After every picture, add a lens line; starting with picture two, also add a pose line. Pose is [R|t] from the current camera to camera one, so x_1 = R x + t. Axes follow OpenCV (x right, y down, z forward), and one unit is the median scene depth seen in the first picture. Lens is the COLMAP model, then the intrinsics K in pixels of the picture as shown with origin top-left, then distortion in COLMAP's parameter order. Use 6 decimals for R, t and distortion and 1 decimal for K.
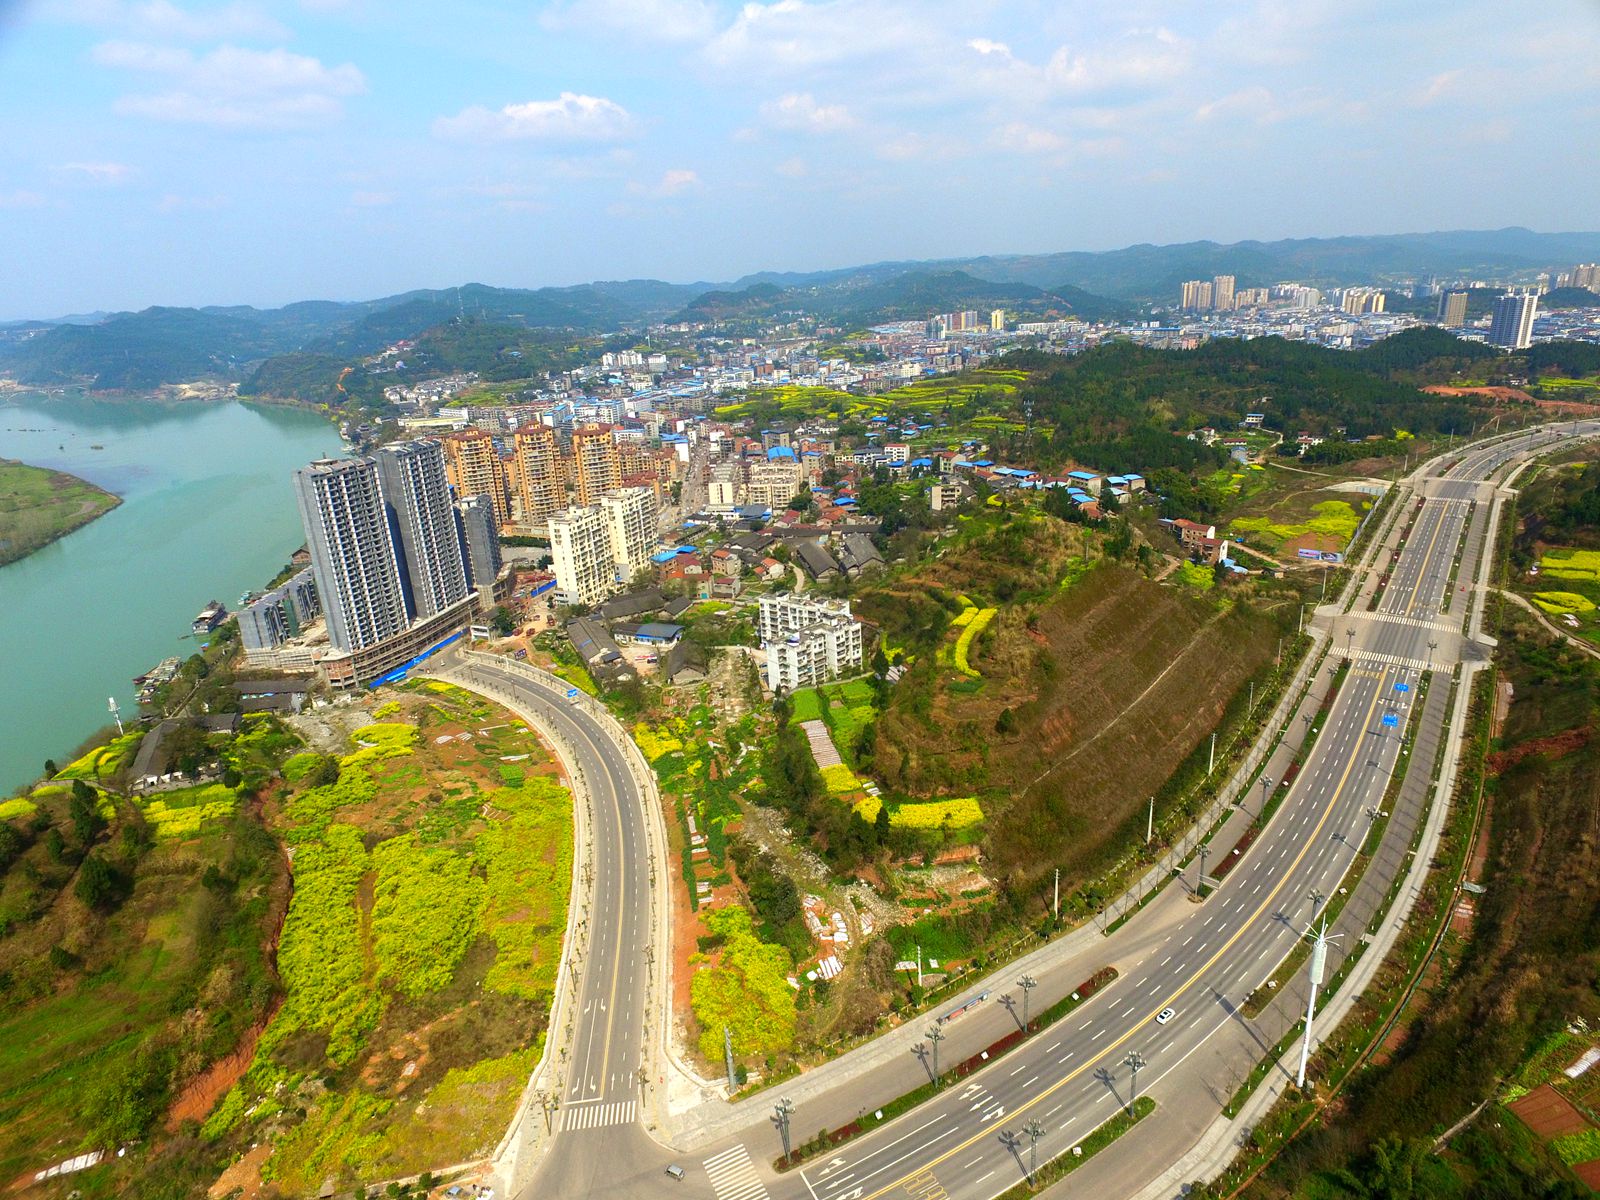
lens RADIAL K [[928.3, 0, 805.2], [0, 928.3, 597.5], [0, 0, 1]] dist [-0.009476, 0.013226]
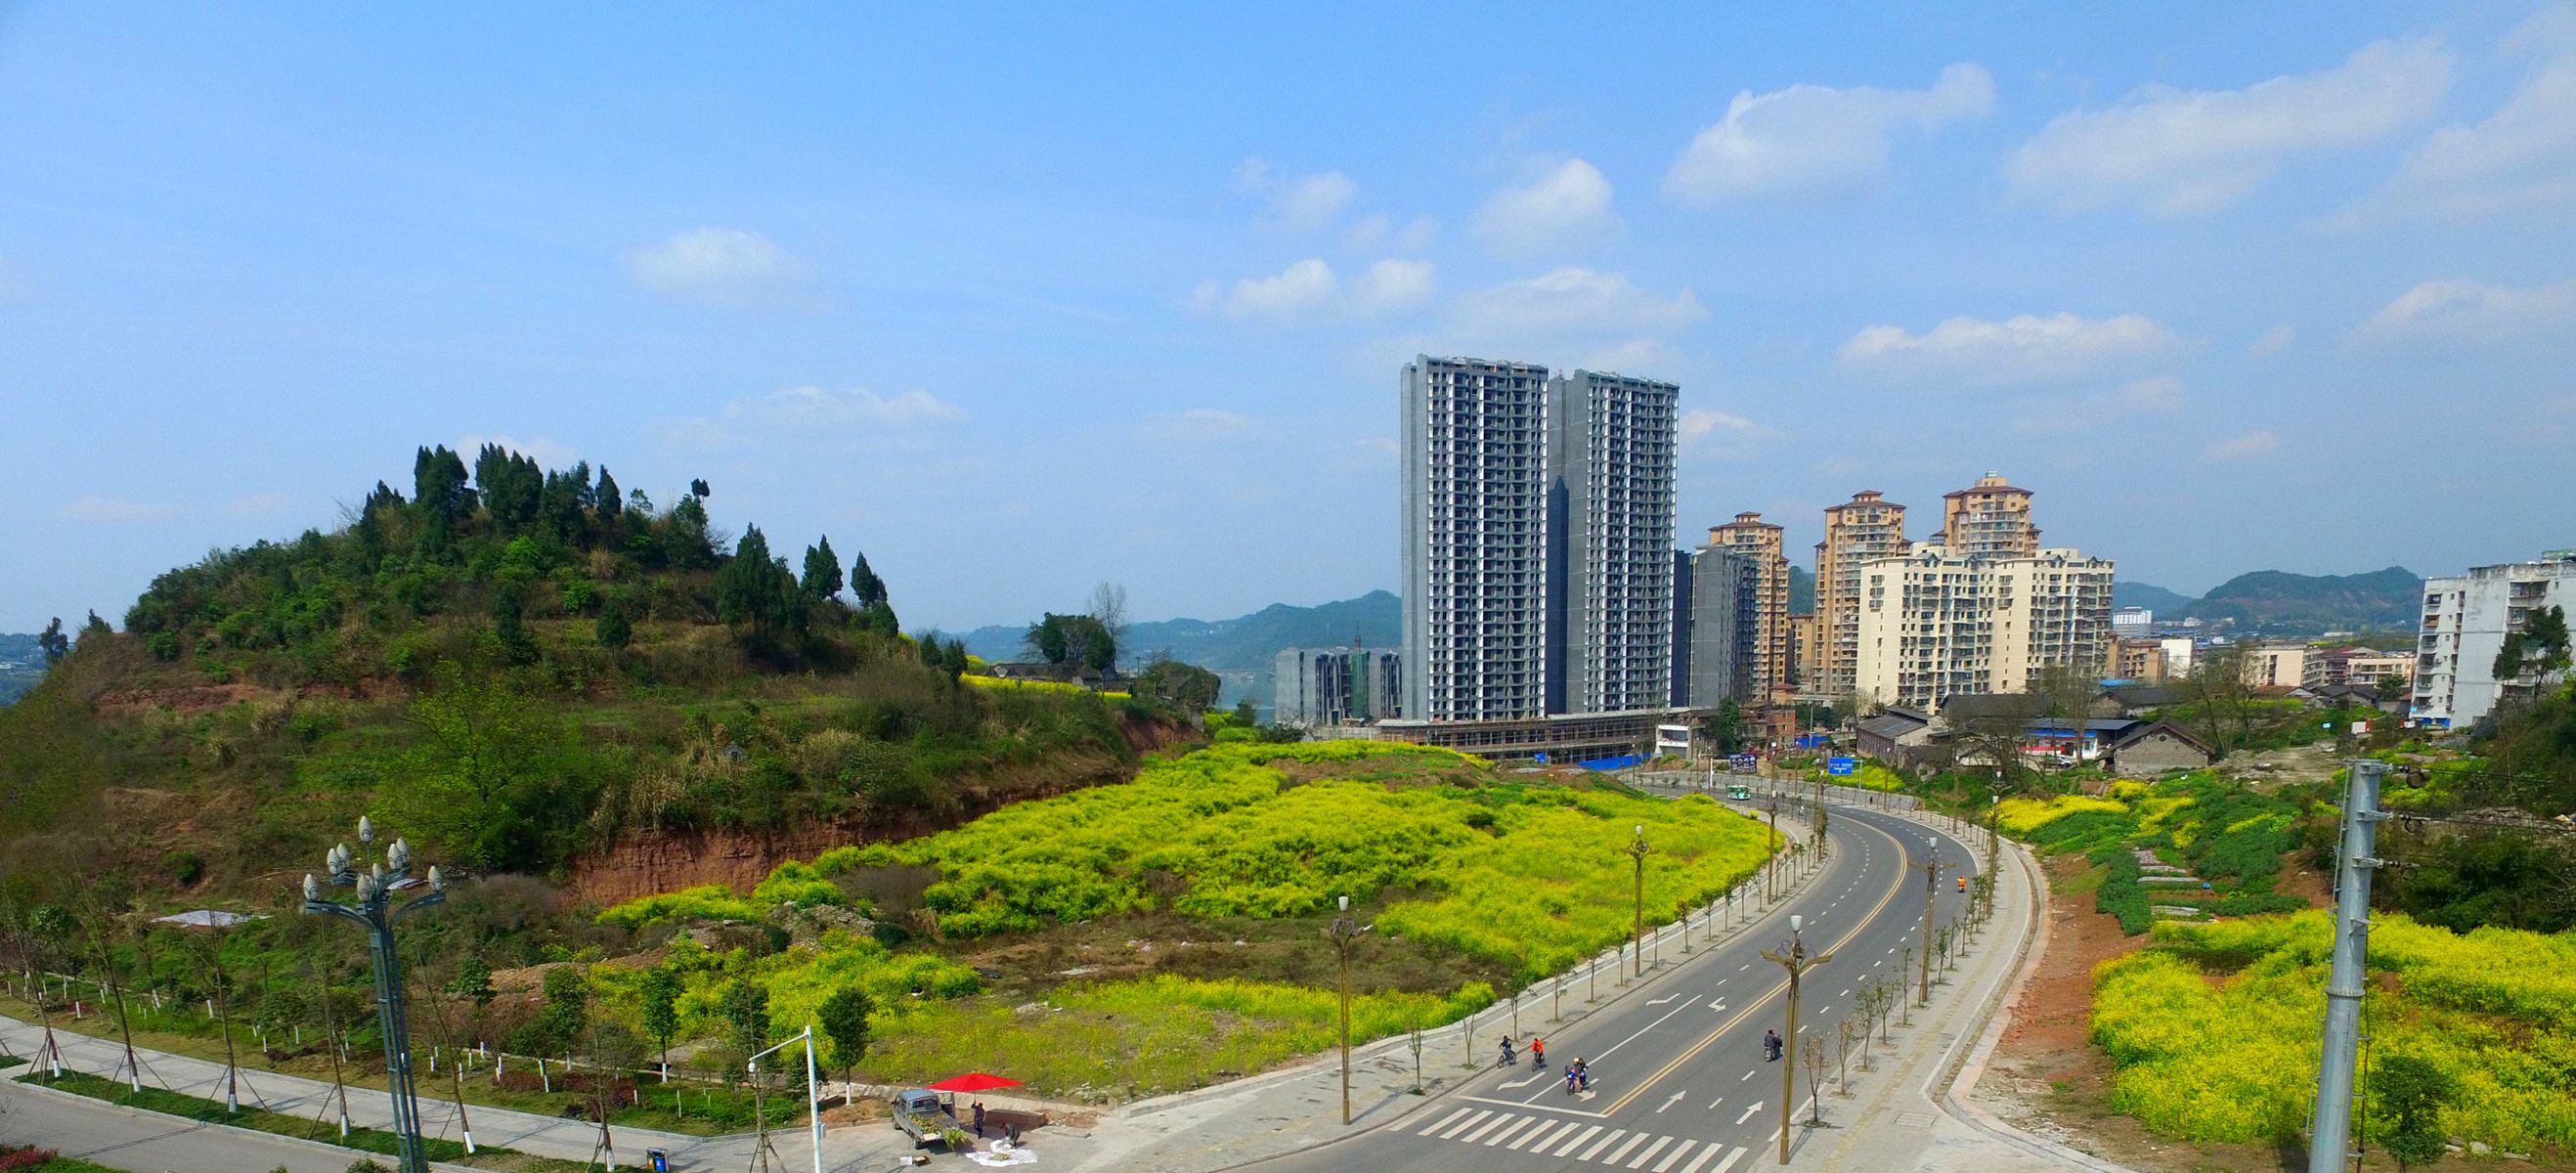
lens RADIAL K [[1510.4, 0, 1288.0], [0, 1510.4, 918.0], [0, 0, 1]] dist [-0.000654, -0.000980]
pose [[0.792460, 0.143765, -0.592739, -0.040621], [-0.219069, 0.974065, -0.056629, 0.302439], [0.569225, 0.174727, 0.803401, 0.372867]]
